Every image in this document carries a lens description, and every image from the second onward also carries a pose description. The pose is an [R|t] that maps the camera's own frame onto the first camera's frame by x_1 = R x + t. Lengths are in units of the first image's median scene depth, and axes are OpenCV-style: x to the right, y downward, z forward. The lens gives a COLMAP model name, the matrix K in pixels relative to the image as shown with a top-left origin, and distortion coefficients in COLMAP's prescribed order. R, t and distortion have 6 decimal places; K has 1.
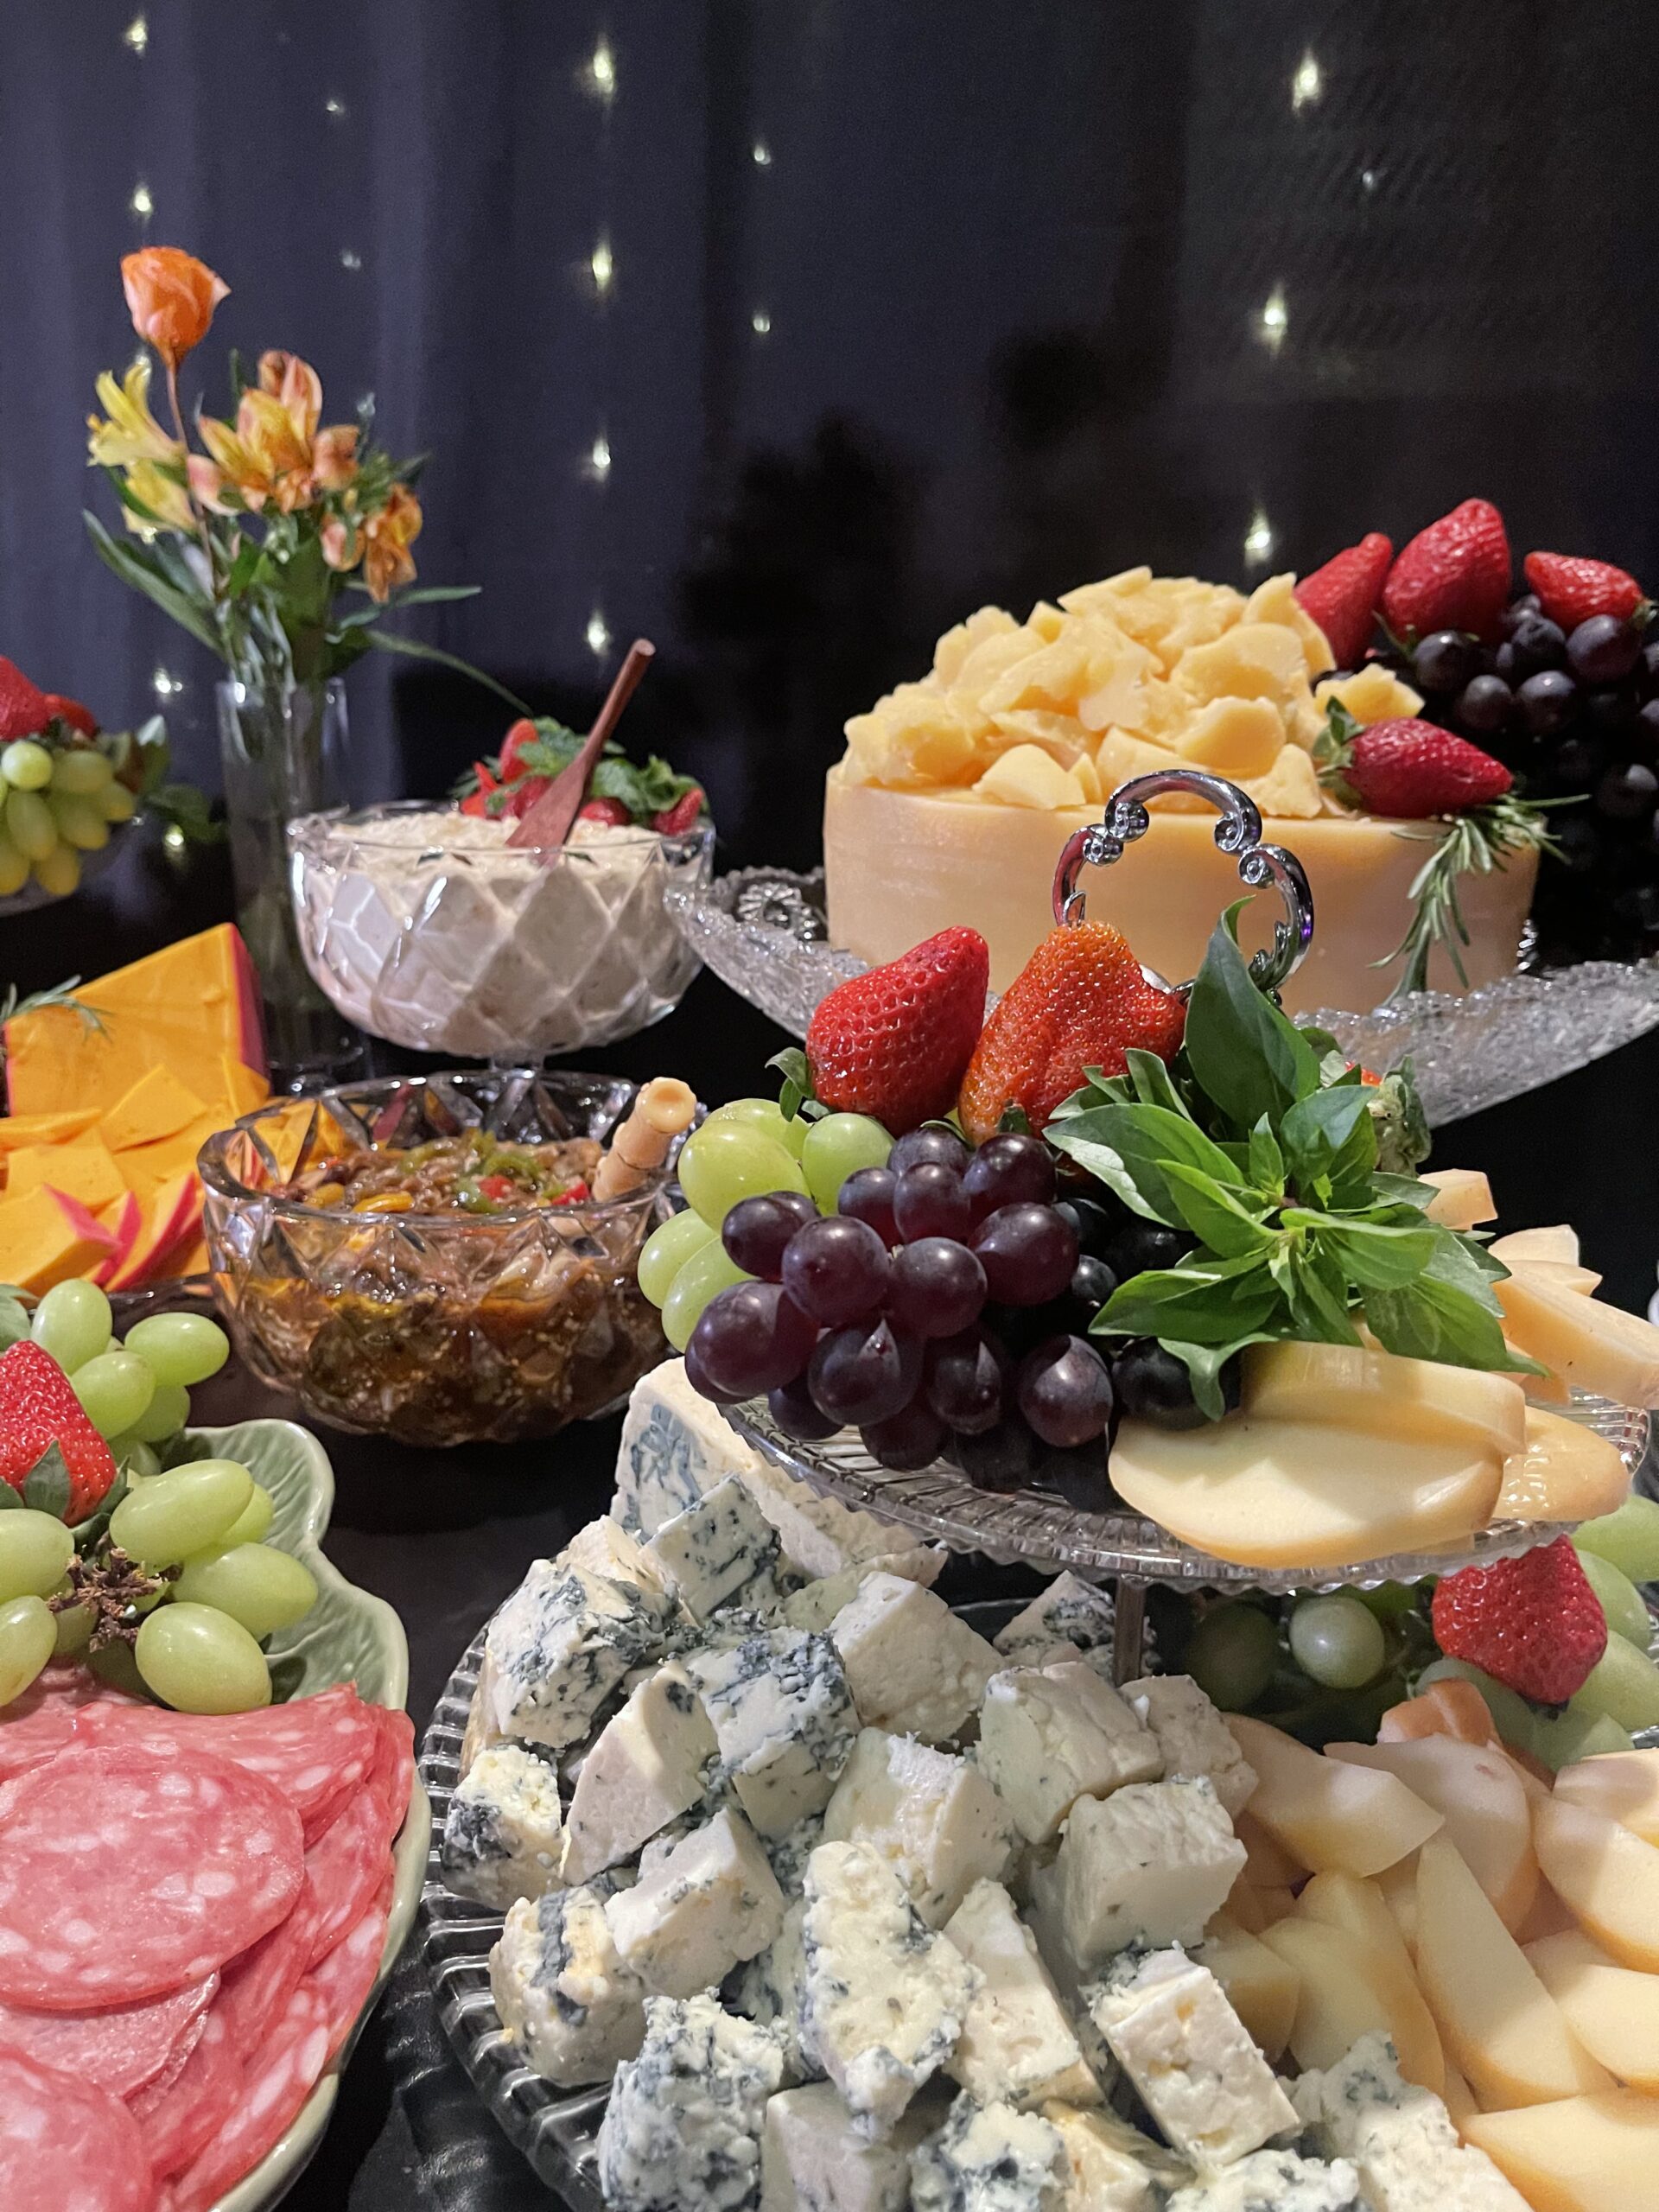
lens RADIAL K [[1653.3, 0, 806.8], [0, 1653.3, 1119.0], [0, 0, 1]] dist [0.070254, -0.117484]
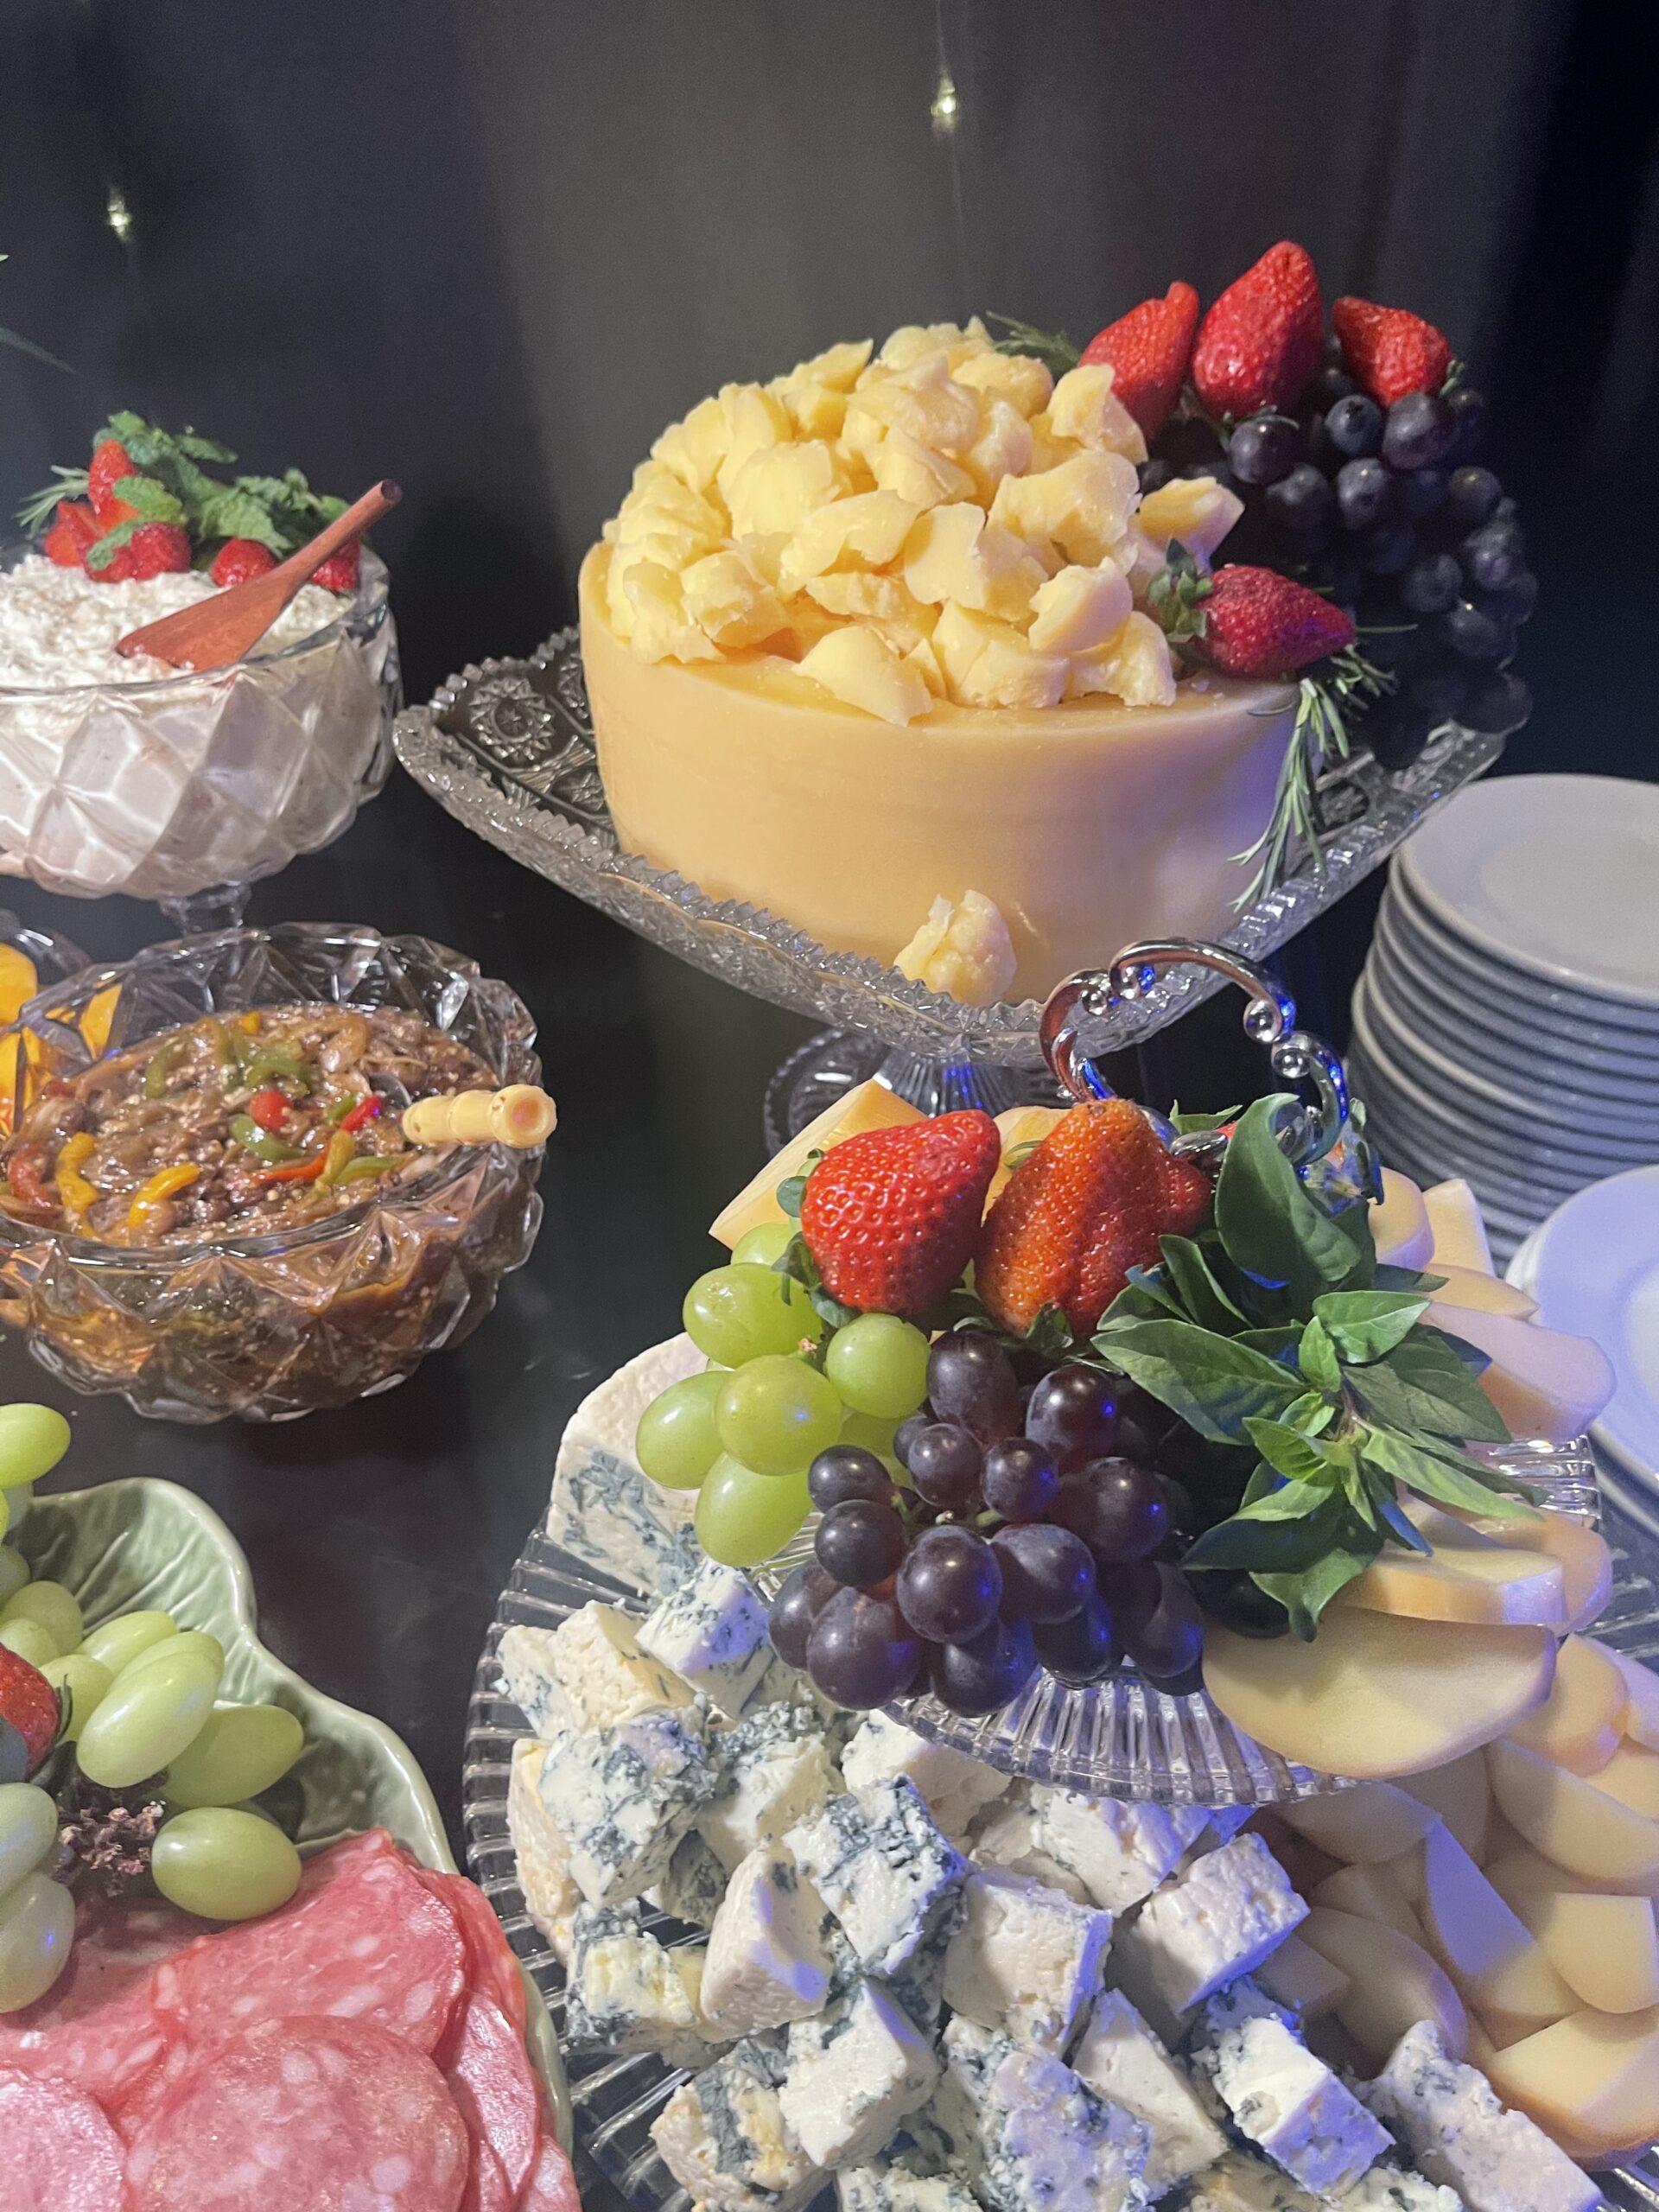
lens RADIAL K [[1672.8, 0, 826.2], [0, 1672.8, 1129.0], [0, 0, 1]] dist [0.045517, -0.044863]
pose [[0.957568, -0.181333, 0.224014, -0.136479], [0.092423, 0.929418, 0.357267, -0.314968], [-0.272987, -0.321403, 0.906740, 0.118755]]
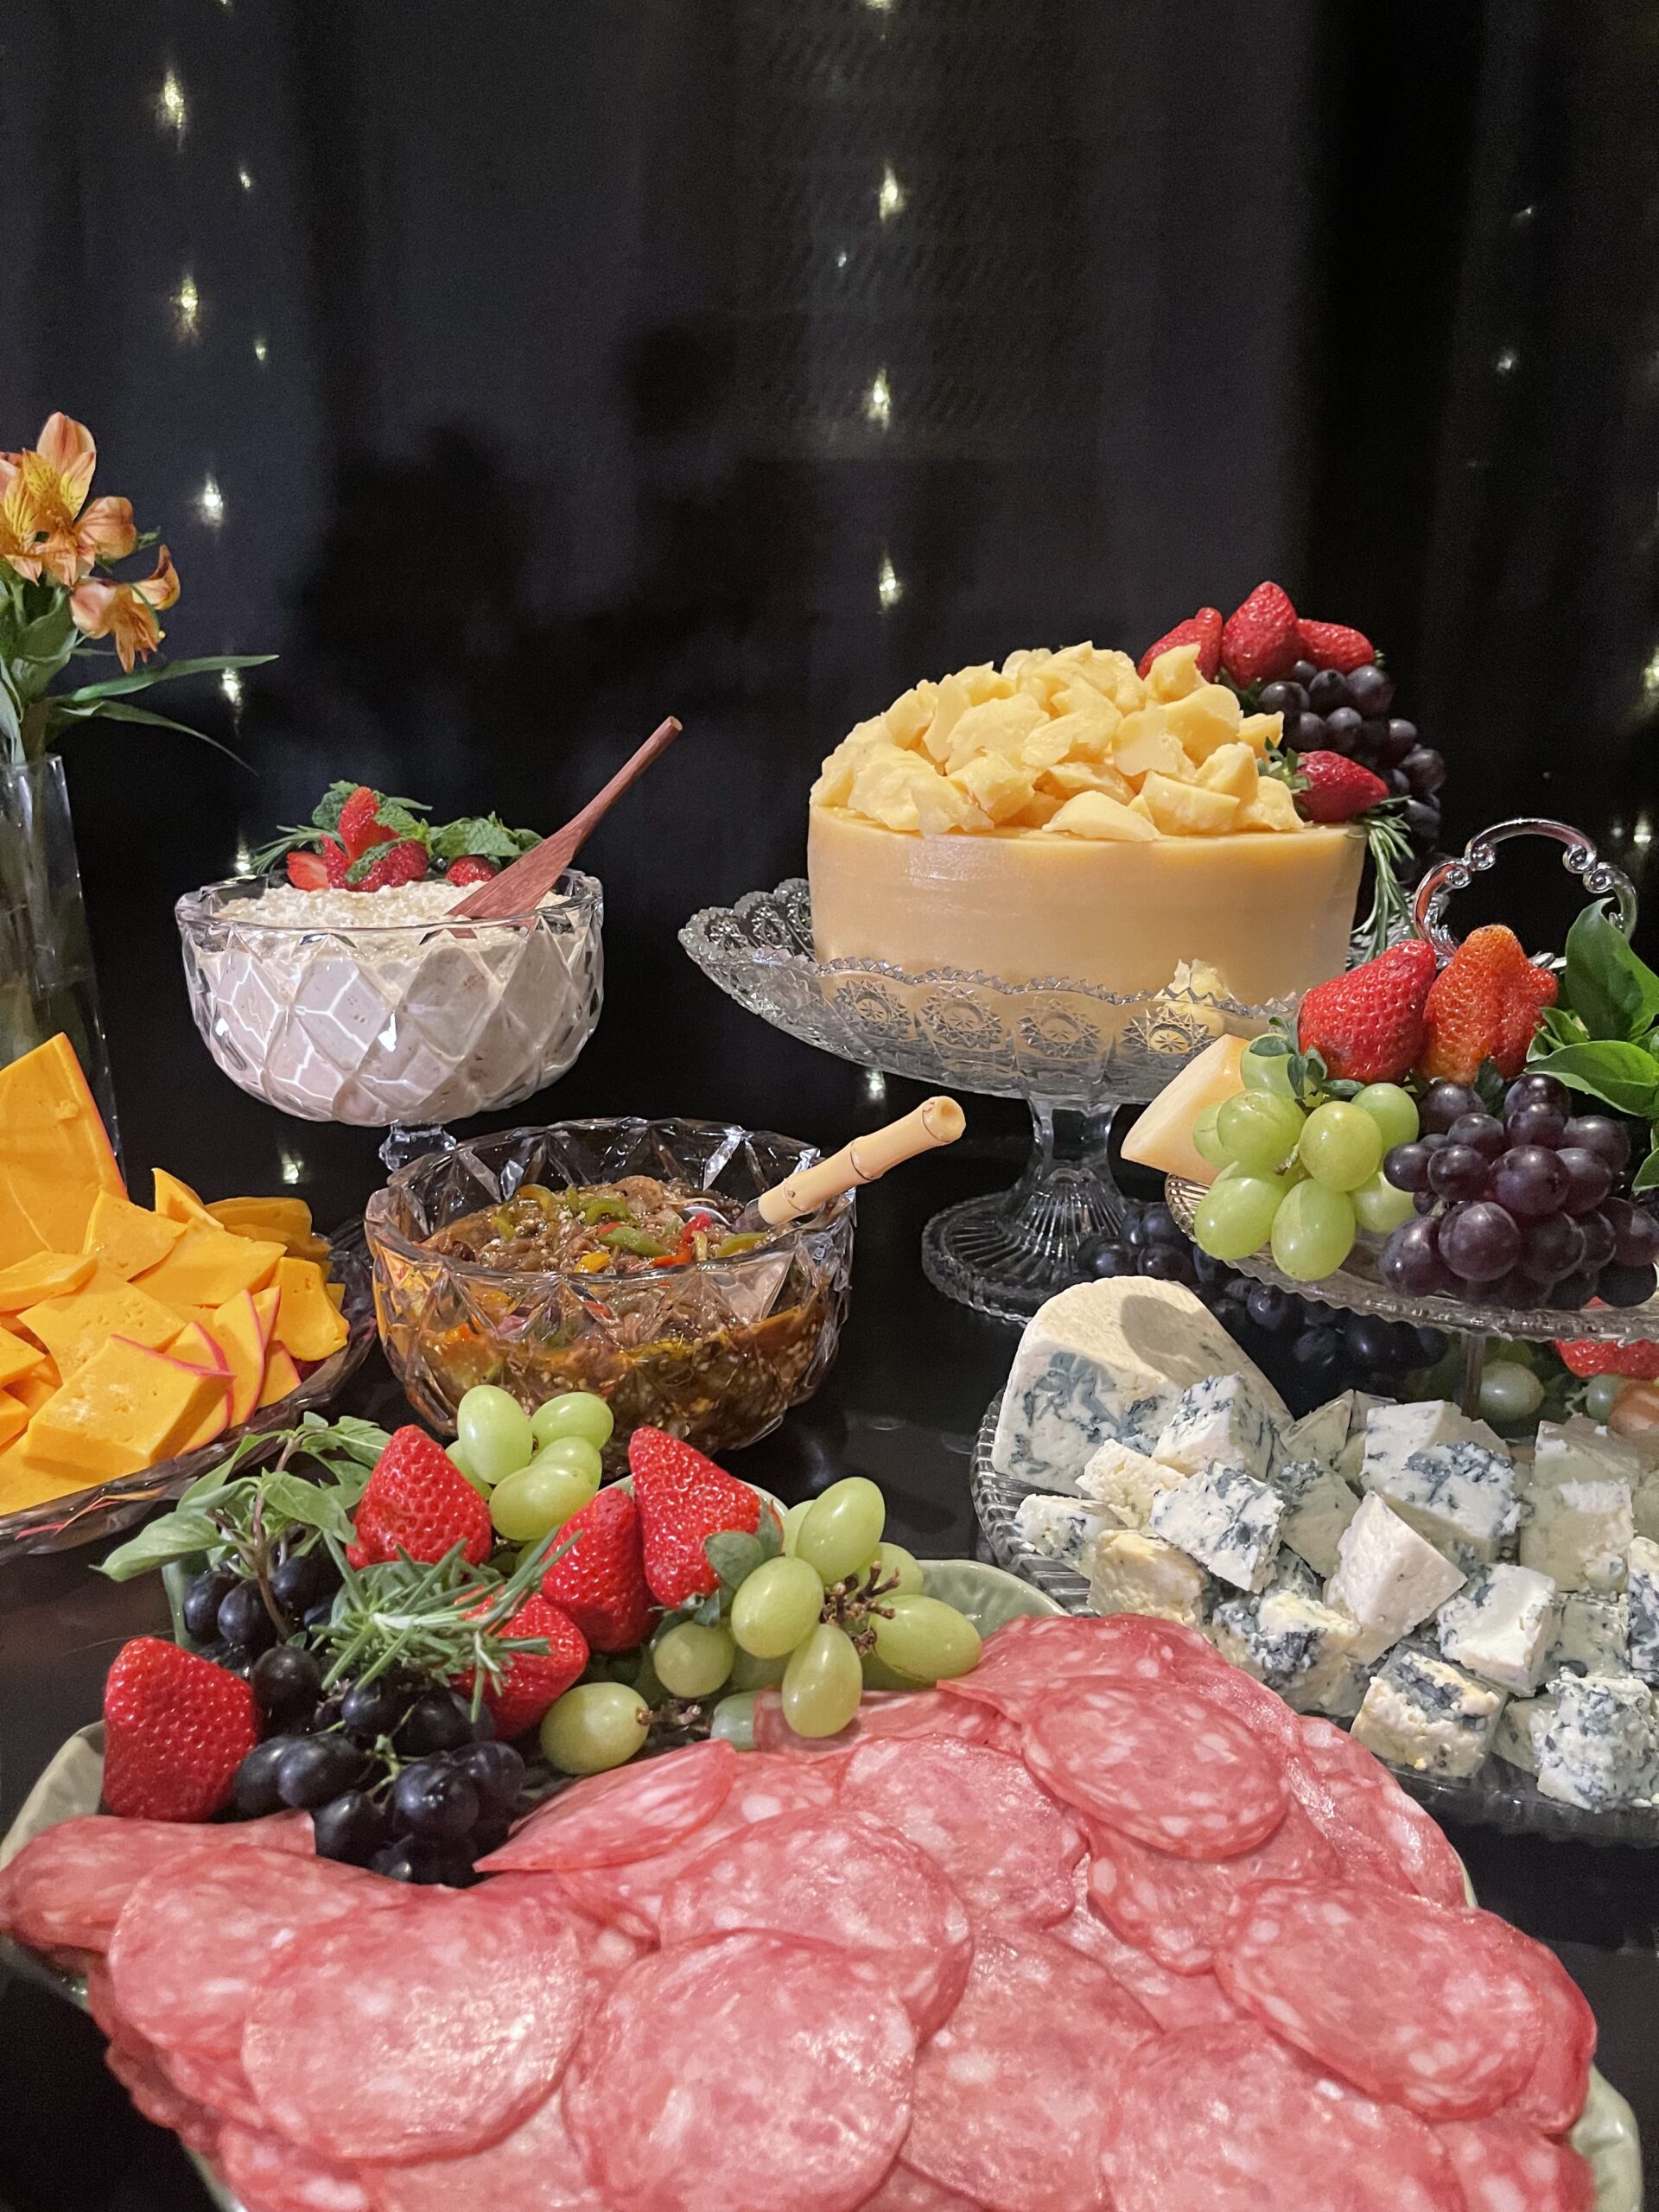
lens RADIAL K [[1653.3, 0, 806.8], [0, 1653.3, 1119.0], [0, 0, 1]] dist [0.070254, -0.117484]
pose [[0.859729, -0.176446, 0.479304, -0.747134], [0.167036, 0.983961, 0.062612, -0.099893], [-0.482664, 0.026232, 0.875412, 0.000081]]
